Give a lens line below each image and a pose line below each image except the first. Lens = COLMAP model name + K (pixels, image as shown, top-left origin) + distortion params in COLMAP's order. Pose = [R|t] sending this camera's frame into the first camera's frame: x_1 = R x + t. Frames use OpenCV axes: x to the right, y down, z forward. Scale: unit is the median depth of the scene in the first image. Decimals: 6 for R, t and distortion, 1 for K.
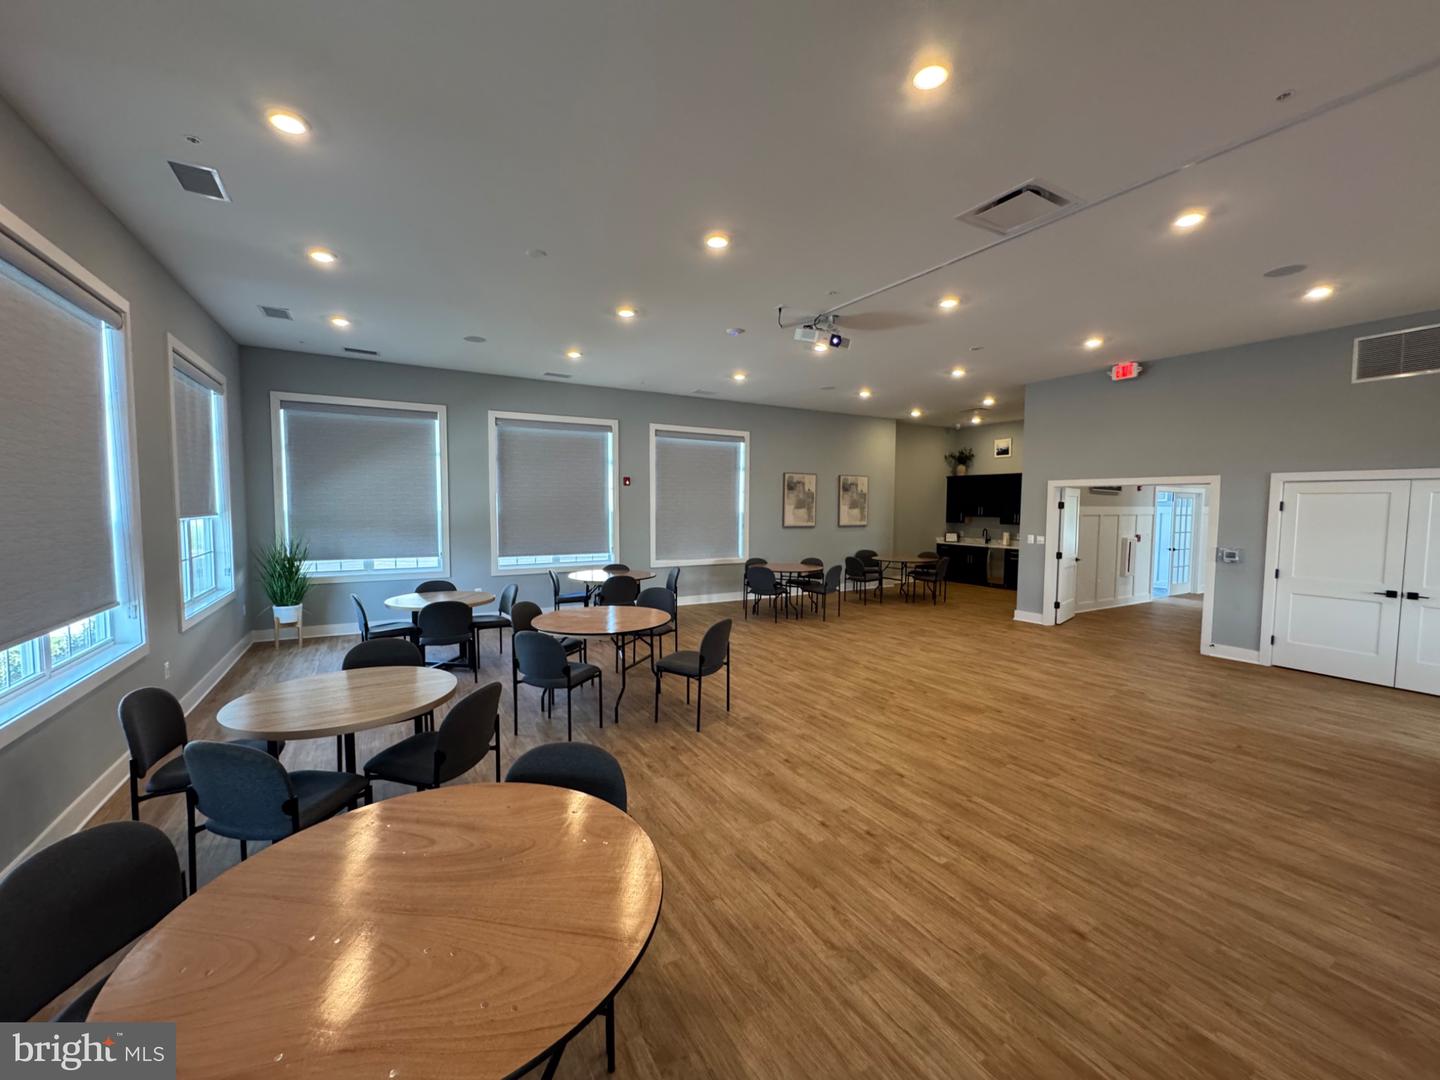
lens RADIAL K [[572.2, 0, 715.9], [0, 572.2, 542.6], [0, 0, 1]] dist [-0.001736, -0.000366]
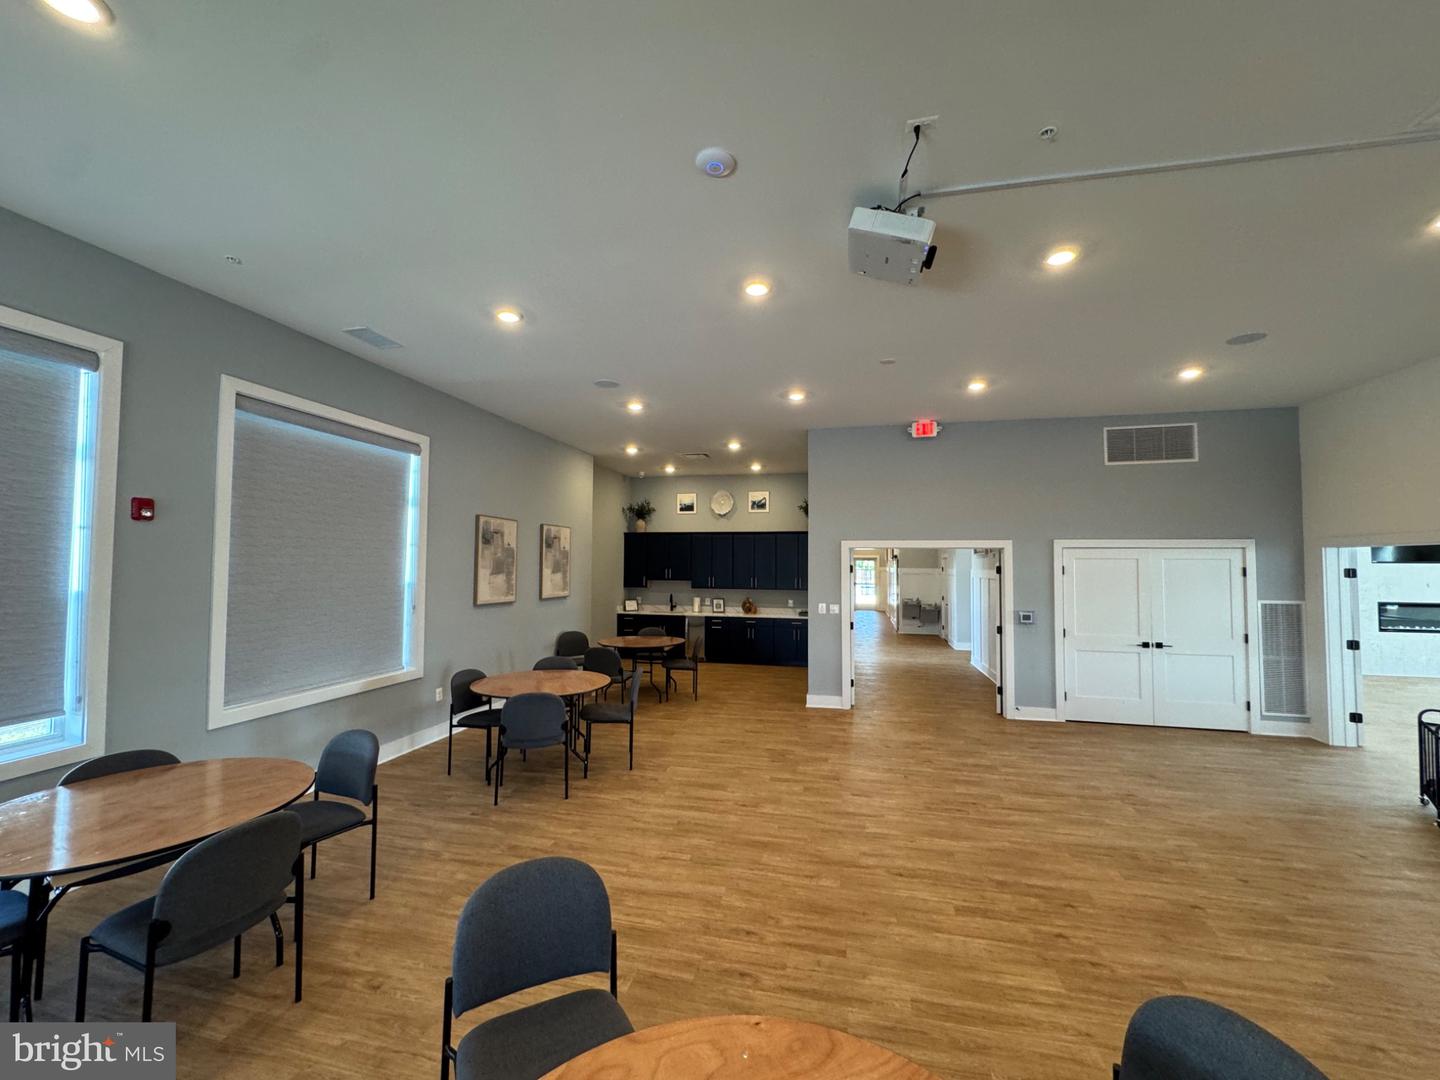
lens RADIAL K [[578.3, 0, 718.3], [0, 578.3, 540.2], [0, 0, 1]] dist [-0.003615, -0.000227]
pose [[0.687673, 0.030256, 0.725390, -0.246290], [0.046762, 0.995211, -0.085841, -0.054084], [-0.724513, 0.092951, 0.682965, 0.687021]]
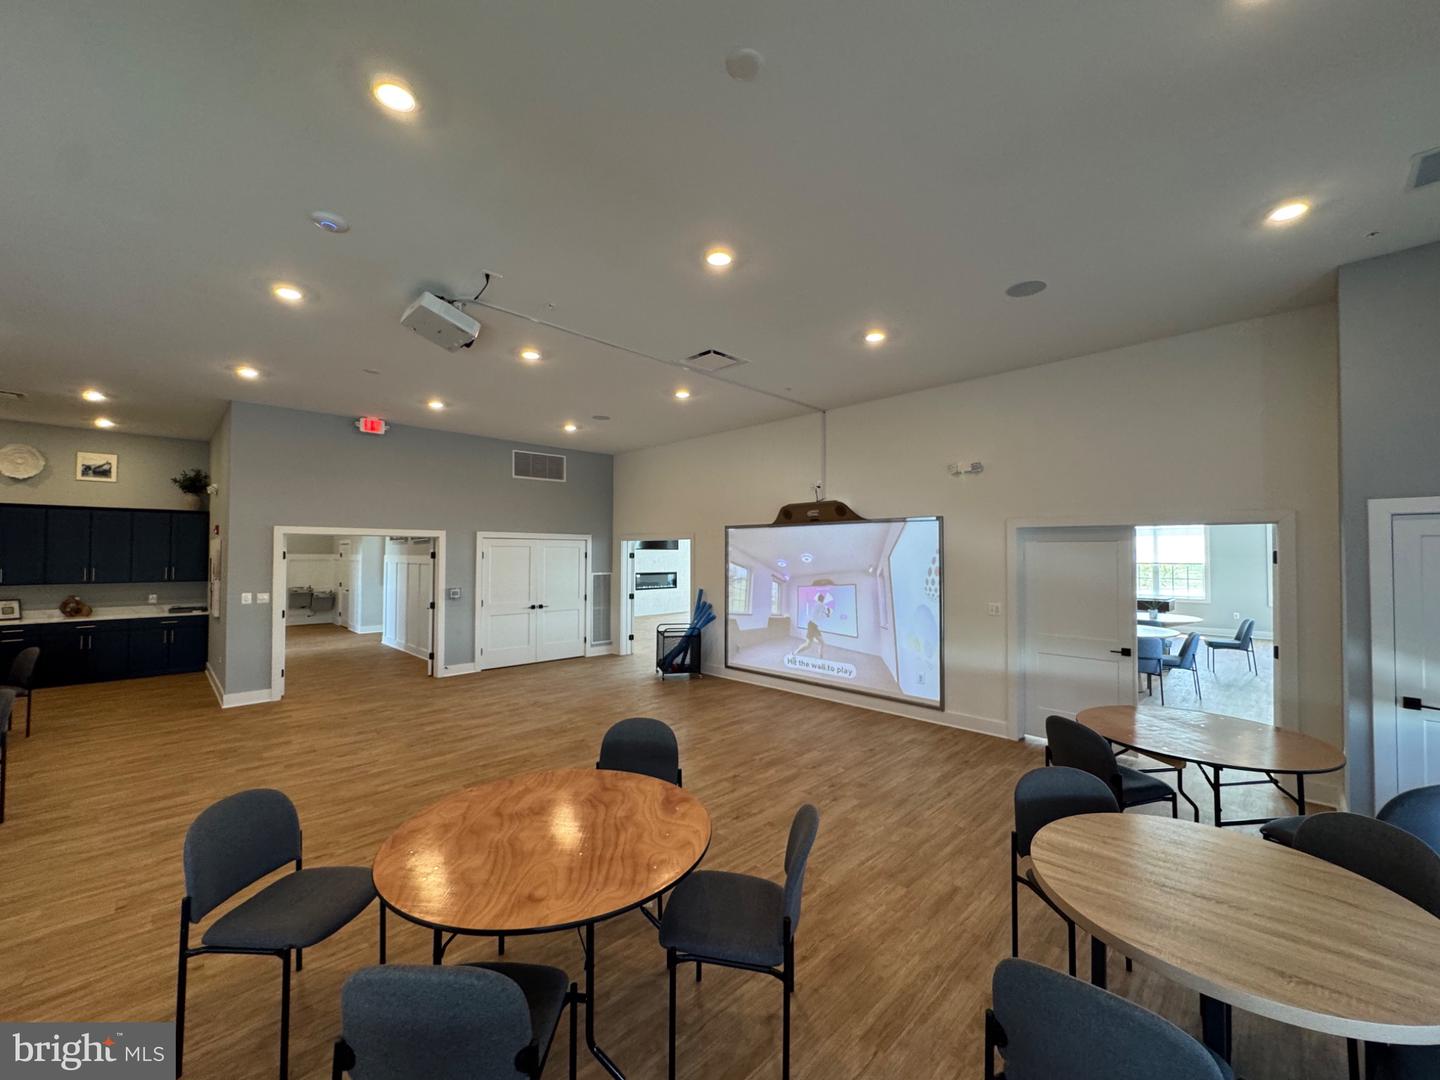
lens RADIAL K [[578.3, 0, 718.3], [0, 578.3, 540.2], [0, 0, 1]] dist [-0.003615, -0.000227]
pose [[-0.250154, 0.015852, 0.968076, -0.510050], [0.061902, 0.998082, -0.000348, -0.060596], [-0.966225, 0.059839, -0.250655, 0.757372]]
